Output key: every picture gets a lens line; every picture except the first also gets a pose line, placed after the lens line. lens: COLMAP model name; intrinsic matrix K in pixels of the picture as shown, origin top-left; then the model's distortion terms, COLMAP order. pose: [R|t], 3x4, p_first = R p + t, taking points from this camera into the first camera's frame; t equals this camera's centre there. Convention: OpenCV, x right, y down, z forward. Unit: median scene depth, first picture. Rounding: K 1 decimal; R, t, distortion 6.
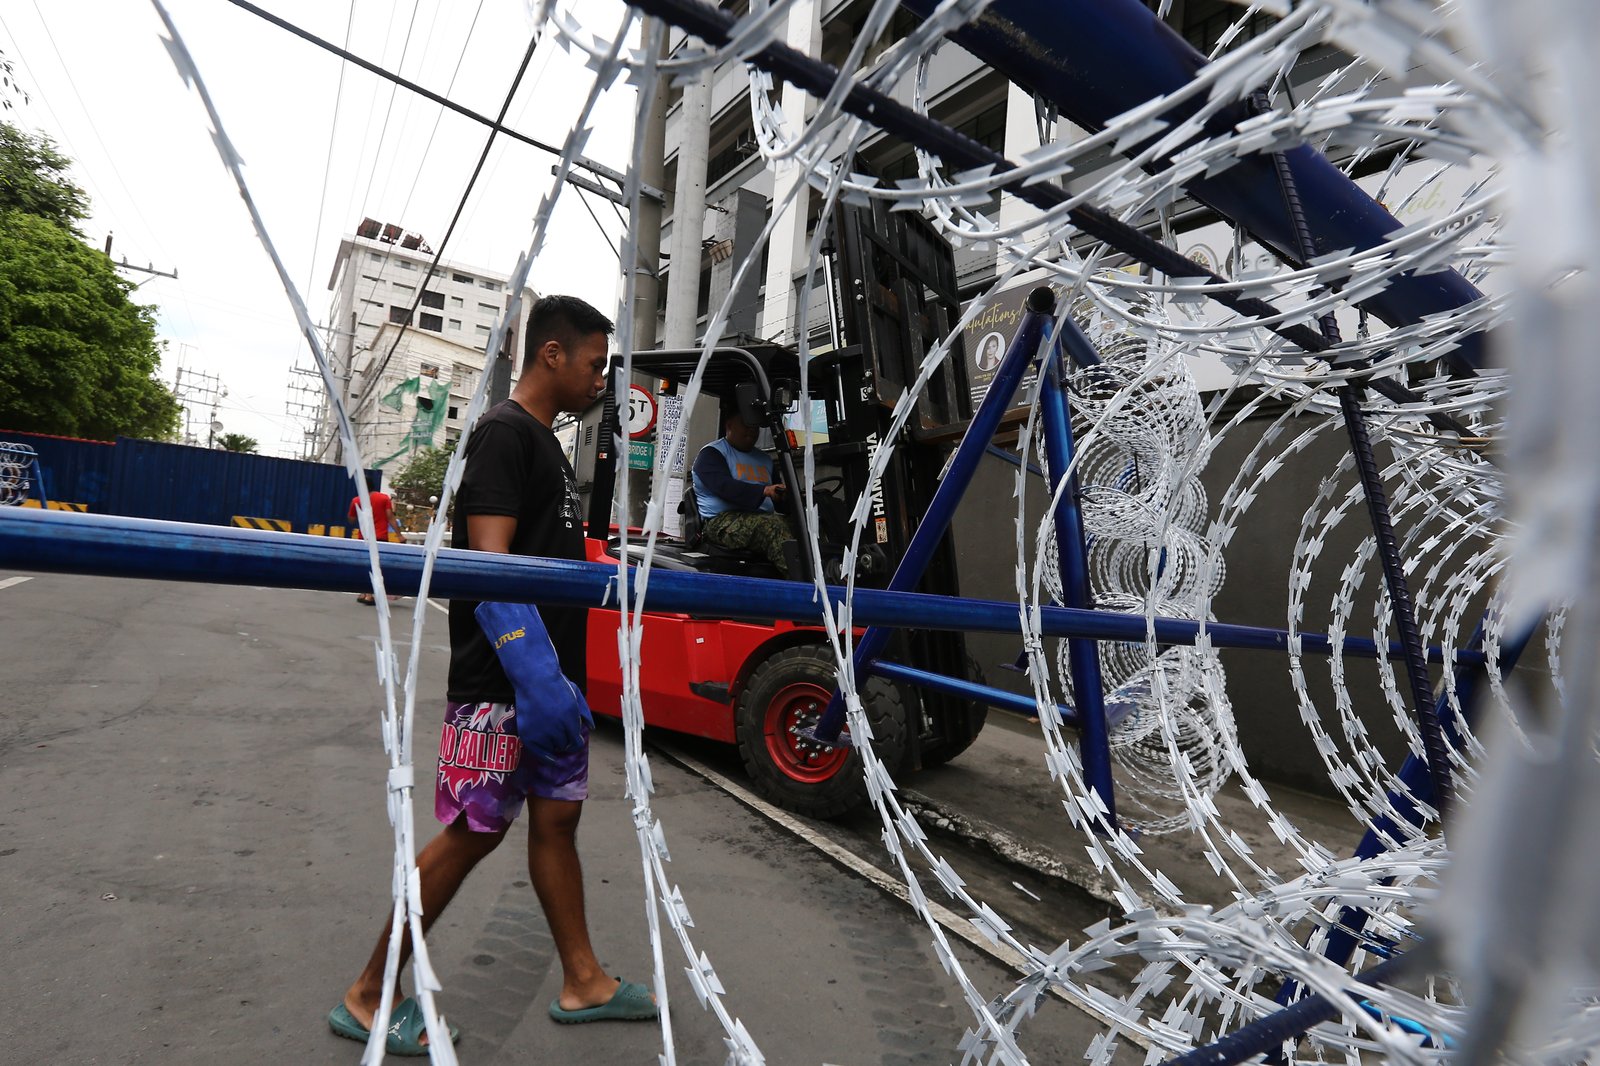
lens RADIAL K [[824.1, 0, 795.1], [0, 824.1, 533.6], [0, 0, 1]] dist [-0.001234, 0.001031]
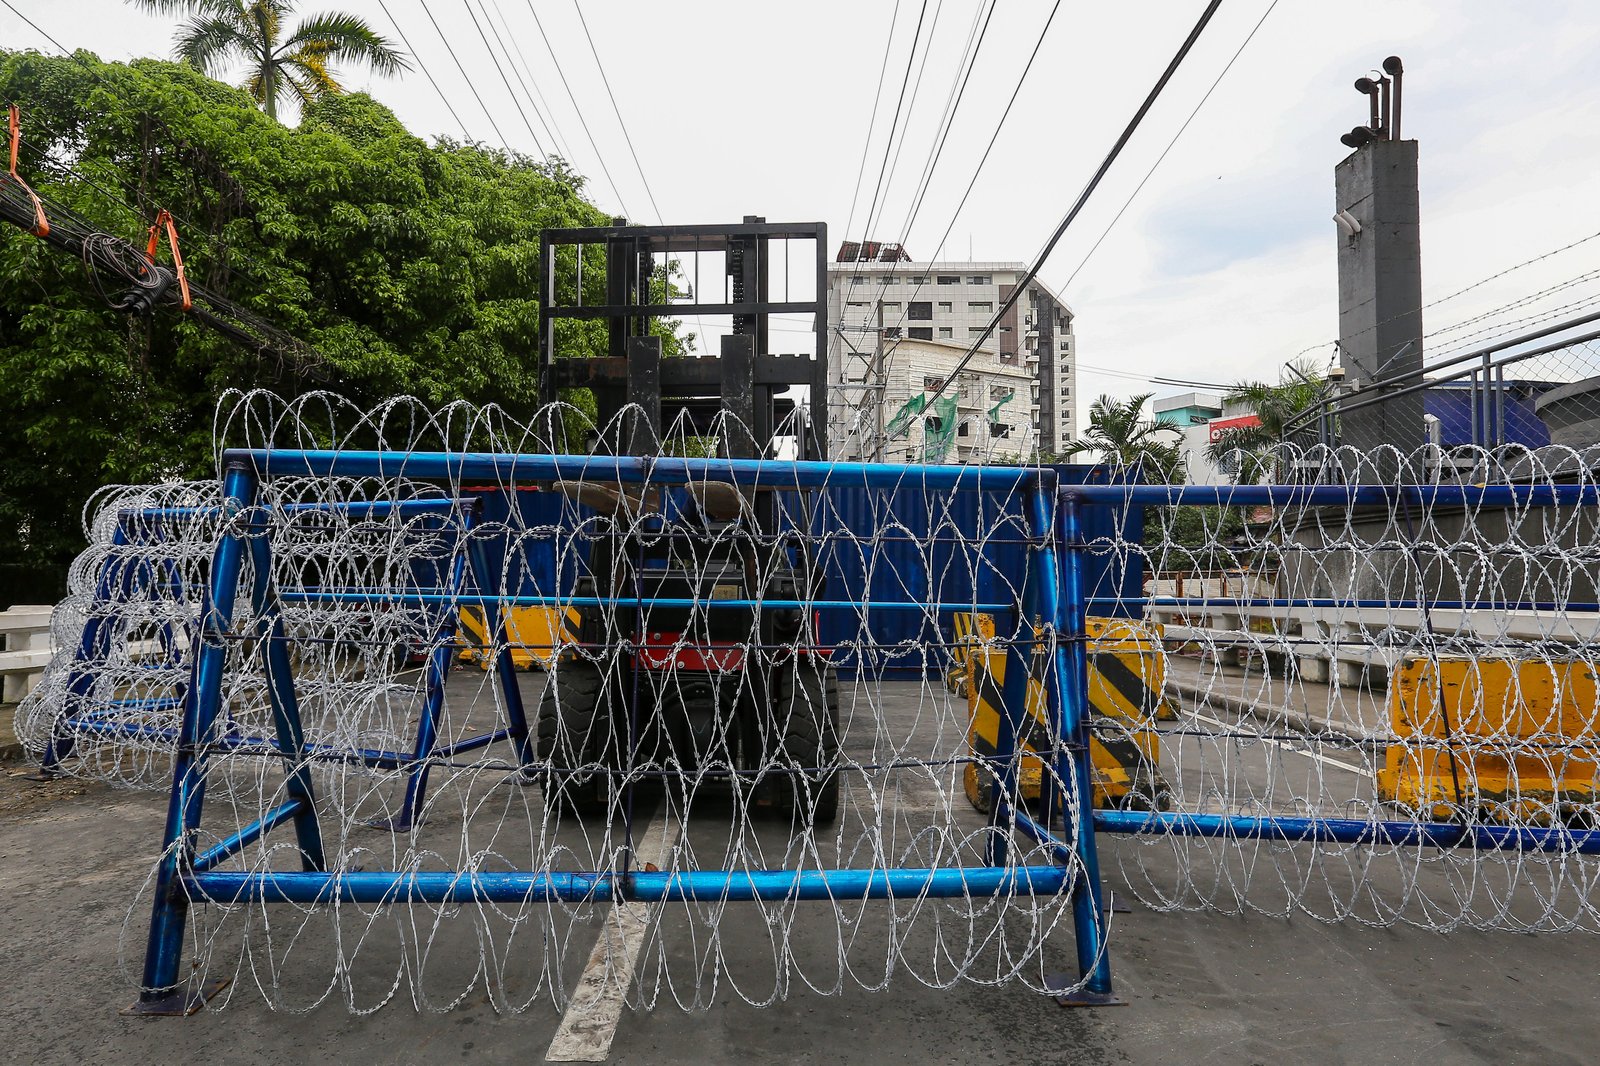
lens RADIAL K [[824.1, 0, 801.1], [0, 824.1, 533.4], [0, 0, 1]] dist [-0.001234, 0.001031]
pose [[0.861525, -0.102955, -0.497167, -0.151046], [0.090112, 0.994684, -0.049830, -0.014205], [0.499655, -0.001871, 0.866223, 0.189413]]
